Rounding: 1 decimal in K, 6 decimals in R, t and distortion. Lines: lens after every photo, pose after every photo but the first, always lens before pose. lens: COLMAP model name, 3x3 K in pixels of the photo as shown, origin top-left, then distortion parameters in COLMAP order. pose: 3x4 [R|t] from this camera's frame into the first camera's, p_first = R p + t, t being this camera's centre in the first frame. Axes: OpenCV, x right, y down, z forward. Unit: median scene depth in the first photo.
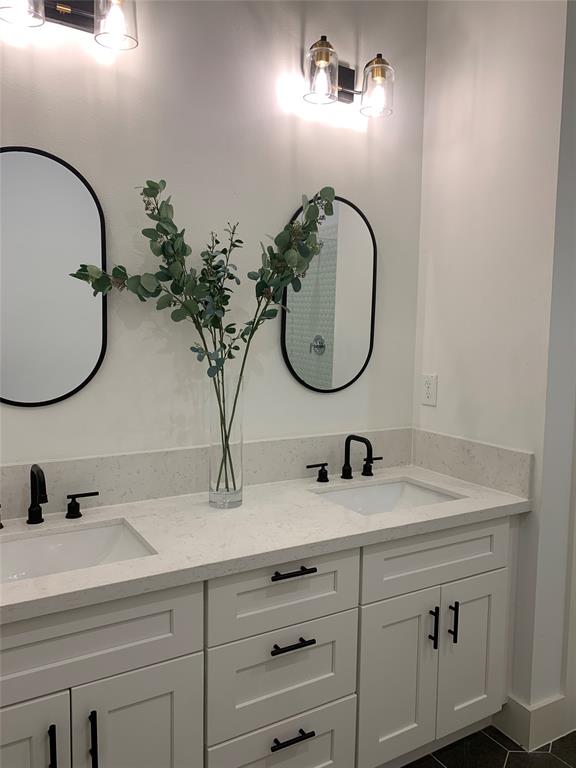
lens RADIAL K [[586.6, 0, 290.4], [0, 586.6, 380.5], [0, 0, 1]] dist [0.024022, -0.034509]
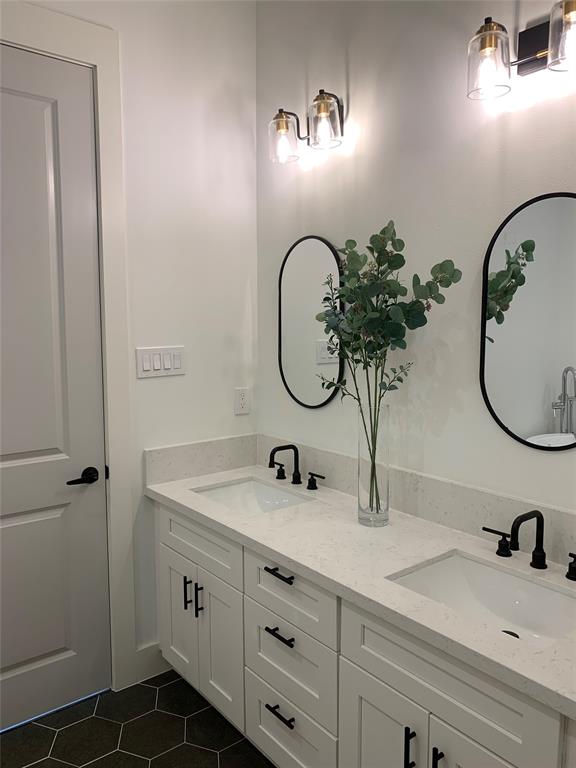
lens RADIAL K [[586.6, 0, 290.4], [0, 586.6, 380.5], [0, 0, 1]] dist [0.024022, -0.034509]
pose [[0.148347, 0.089176, -0.984906, 0.907443], [-0.086047, 0.993313, 0.076977, -0.119932], [0.985185, 0.073329, 0.155029, 0.654998]]
